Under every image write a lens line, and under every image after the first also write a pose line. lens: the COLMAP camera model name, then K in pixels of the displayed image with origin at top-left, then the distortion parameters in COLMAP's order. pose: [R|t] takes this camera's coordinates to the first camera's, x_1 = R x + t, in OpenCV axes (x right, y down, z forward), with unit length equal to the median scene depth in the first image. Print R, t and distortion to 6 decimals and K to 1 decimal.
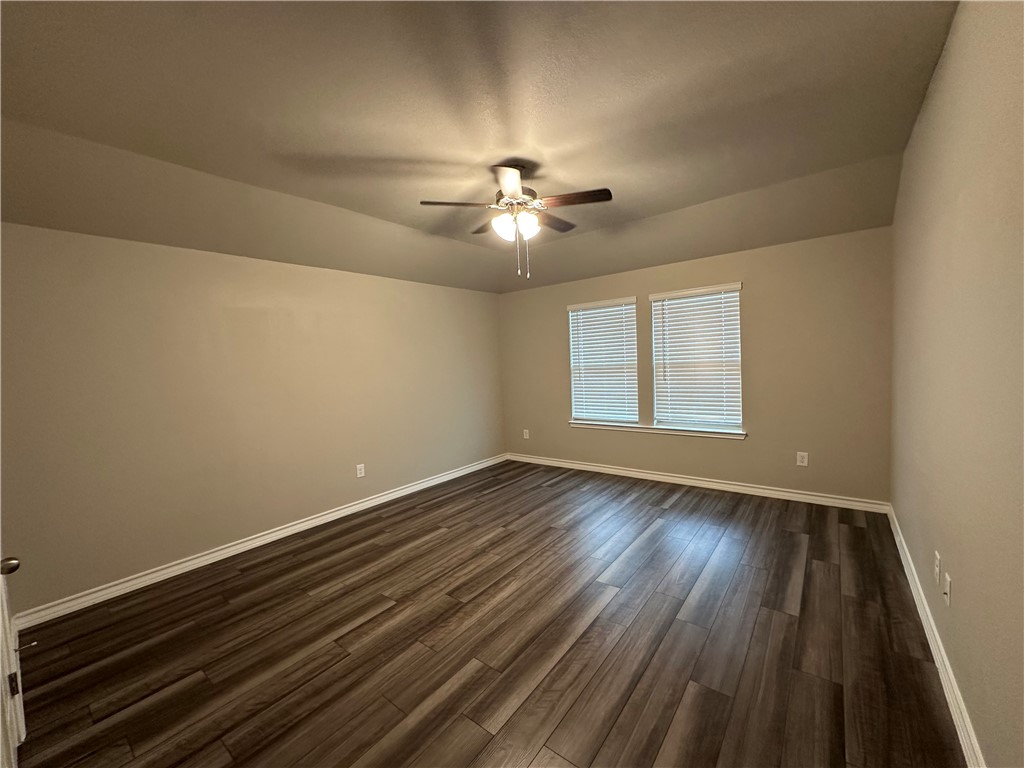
lens RADIAL K [[409.2, 0, 511.7], [0, 409.2, 384.2], [0, 0, 1]] dist [-0.006887, 0.001618]
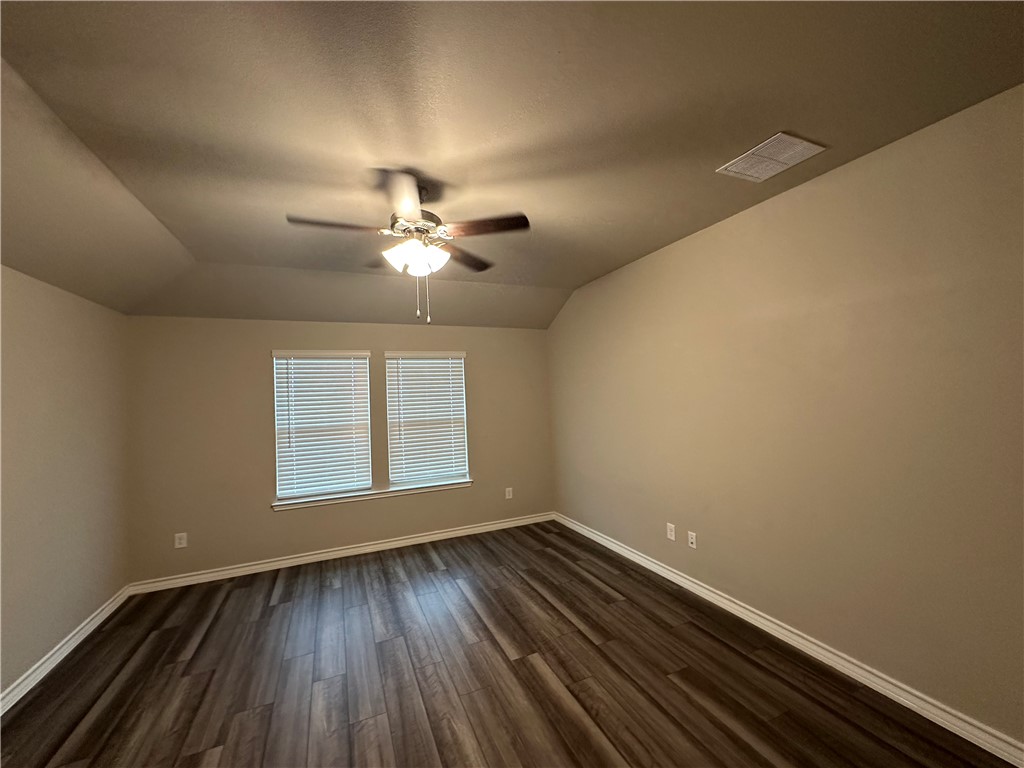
lens RADIAL K [[409.2, 0, 511.7], [0, 409.2, 384.2], [0, 0, 1]] dist [-0.006887, 0.001618]
pose [[0.470546, 0.054234, 0.880707, -0.405378], [0.068566, 0.992844, -0.097773, -0.029235], [-0.879708, 0.106393, 0.463460, 0.326275]]
